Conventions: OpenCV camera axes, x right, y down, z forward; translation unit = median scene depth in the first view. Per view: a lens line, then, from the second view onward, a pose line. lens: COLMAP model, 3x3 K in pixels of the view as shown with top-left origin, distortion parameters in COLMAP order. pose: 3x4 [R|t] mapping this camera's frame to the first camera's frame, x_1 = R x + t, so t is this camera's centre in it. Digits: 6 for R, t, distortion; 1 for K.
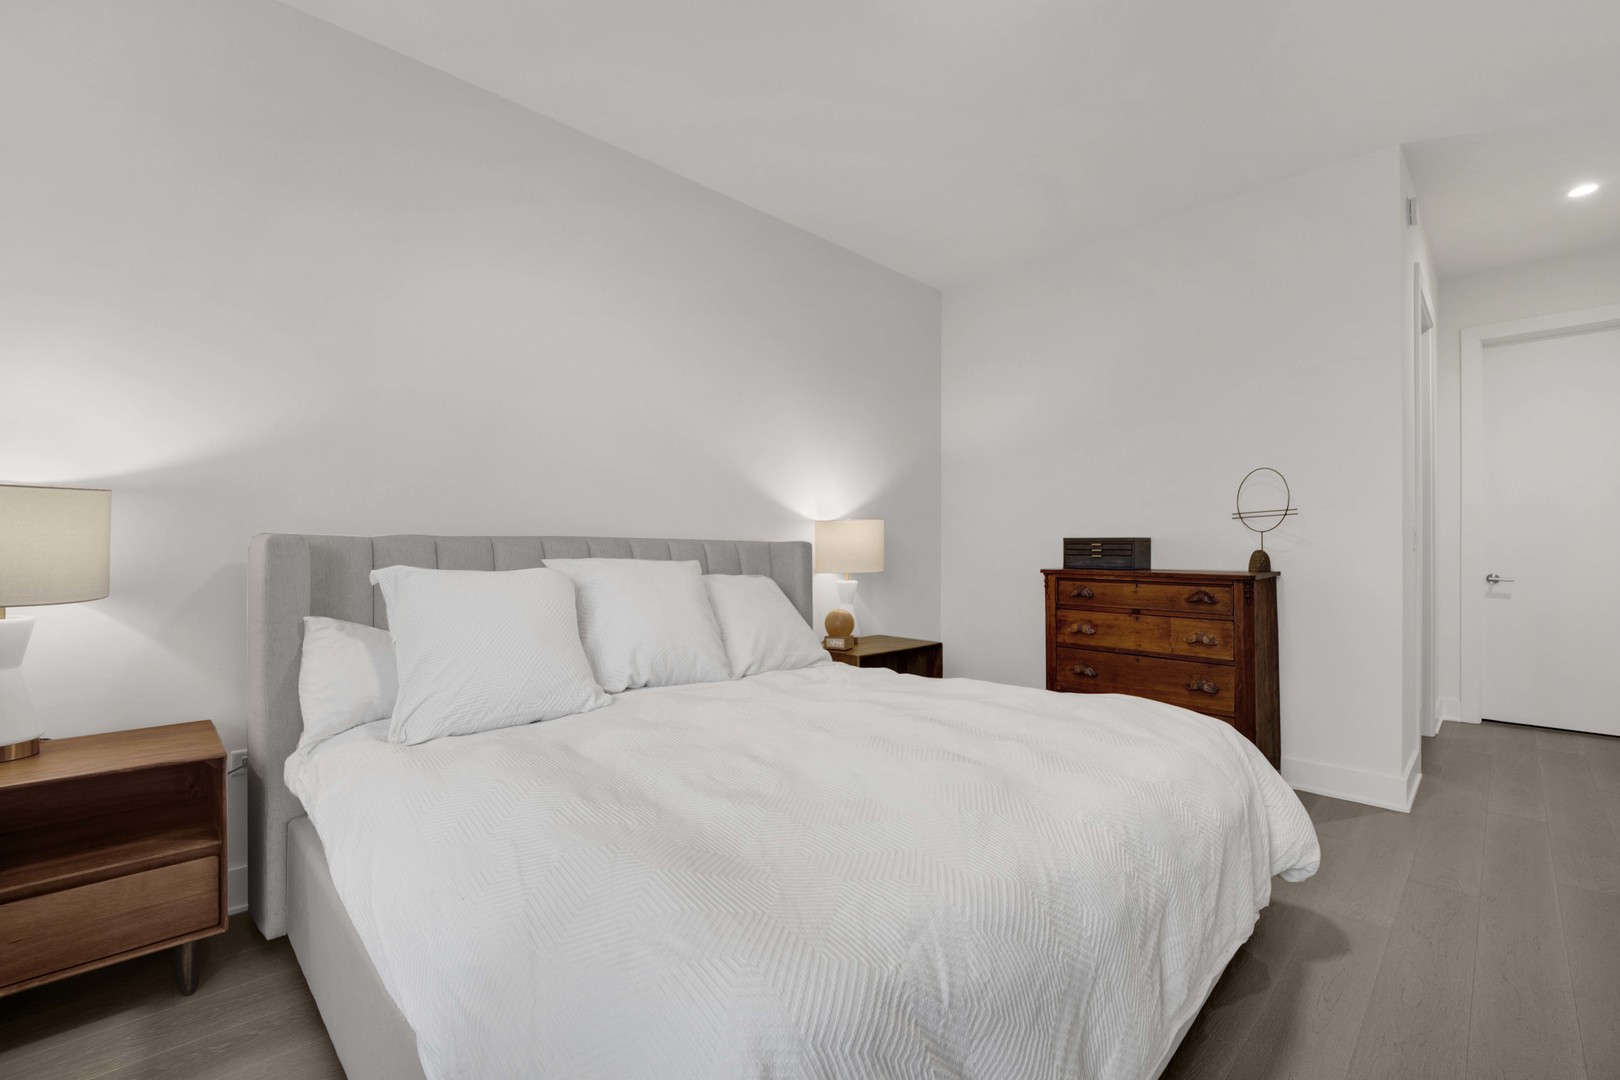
lens RADIAL K [[719.5, 0, 808.2], [0, 719.5, 545.1], [0, 0, 1]] dist [-0.020671, -0.000267]
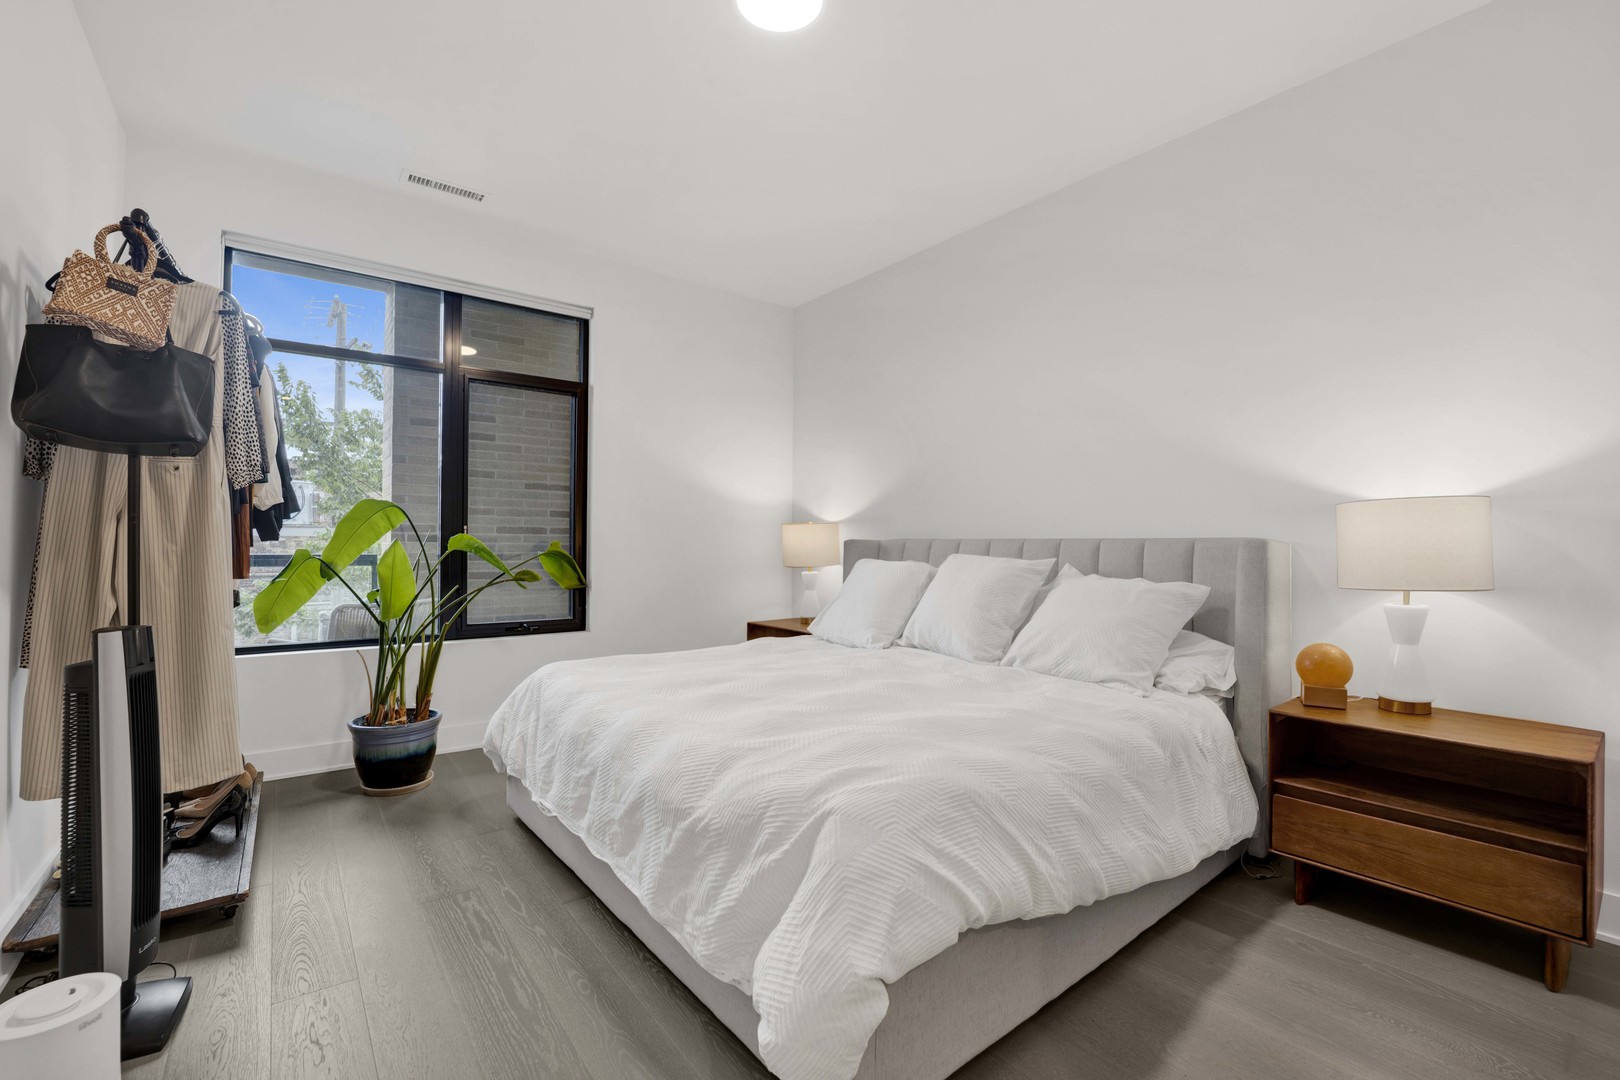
lens RADIAL K [[649.1, 0, 810.0], [0, 649.1, 540.0], [0, 0, 1]] dist [-0.025705, -0.000148]
pose [[-0.123036, -0.009371, -0.992358, 0.864408], [0.003944, 0.999943, -0.009932, 0.003923], [0.992394, -0.005136, -0.122992, 0.805849]]
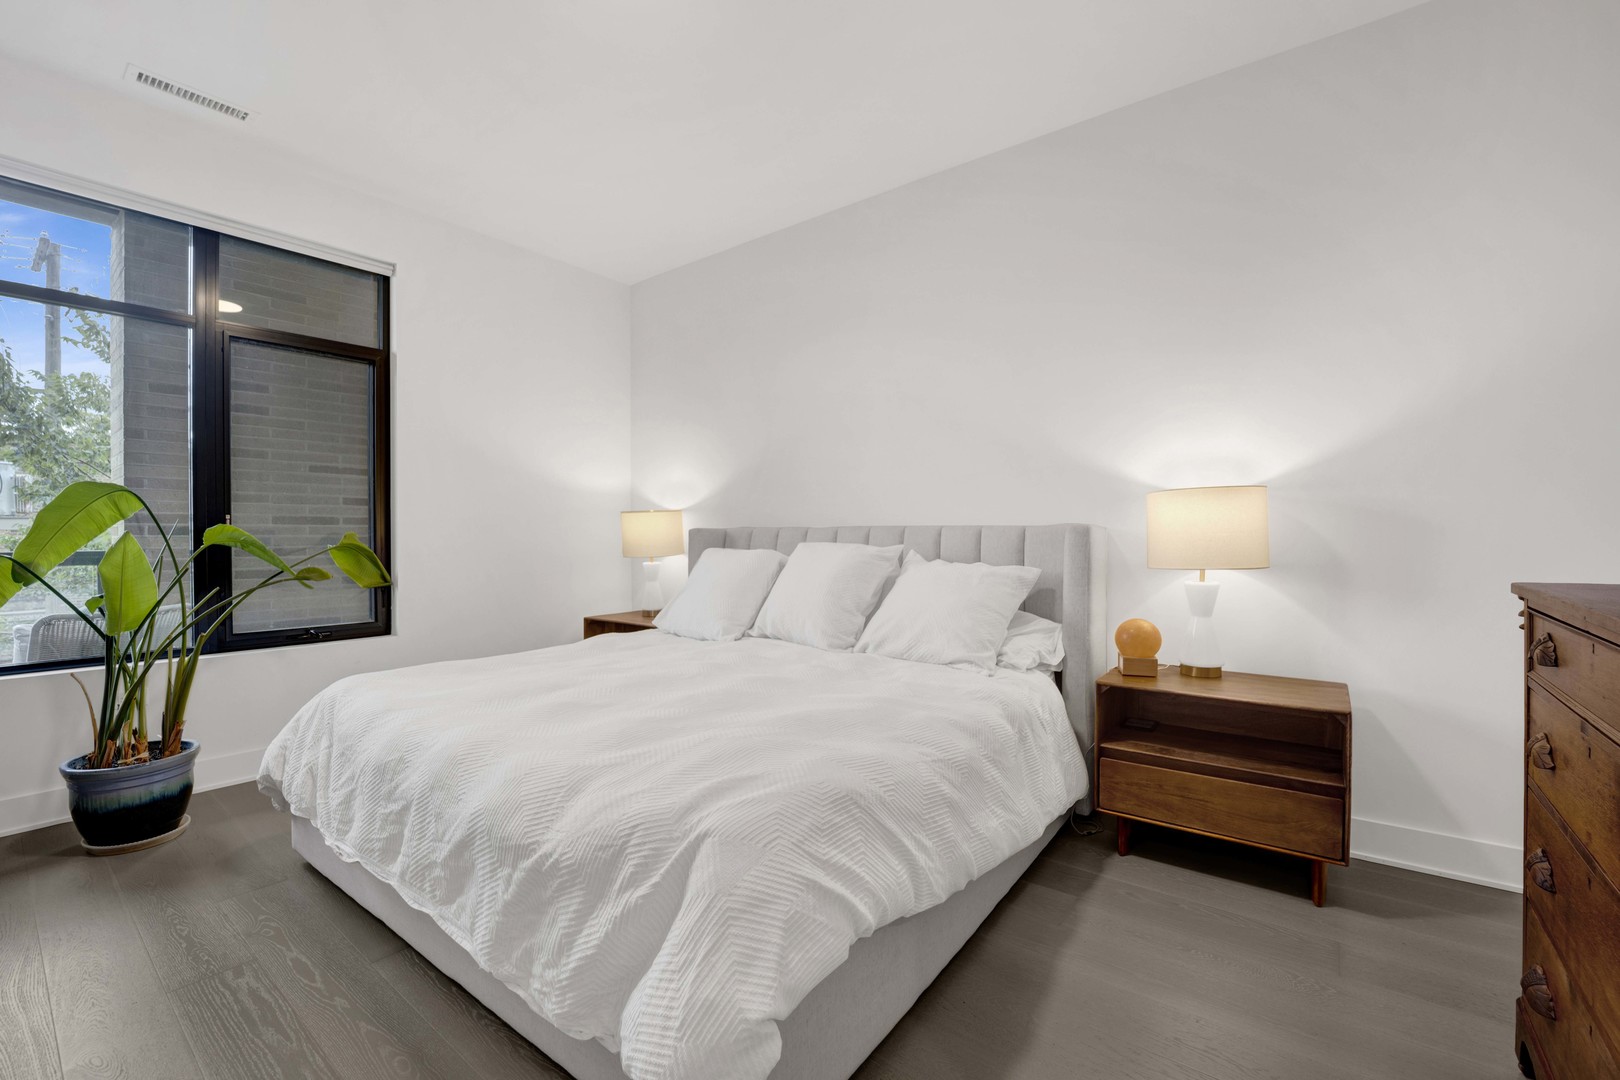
lens RADIAL K [[649.1, 0, 810.0], [0, 649.1, 540.0], [0, 0, 1]] dist [-0.025705, -0.000148]
pose [[0.123121, 0.007821, -0.992361, 0.826582], [0.013226, 0.999867, 0.009521, 0.004355], [0.992304, -0.014297, 0.123001, 0.786186]]
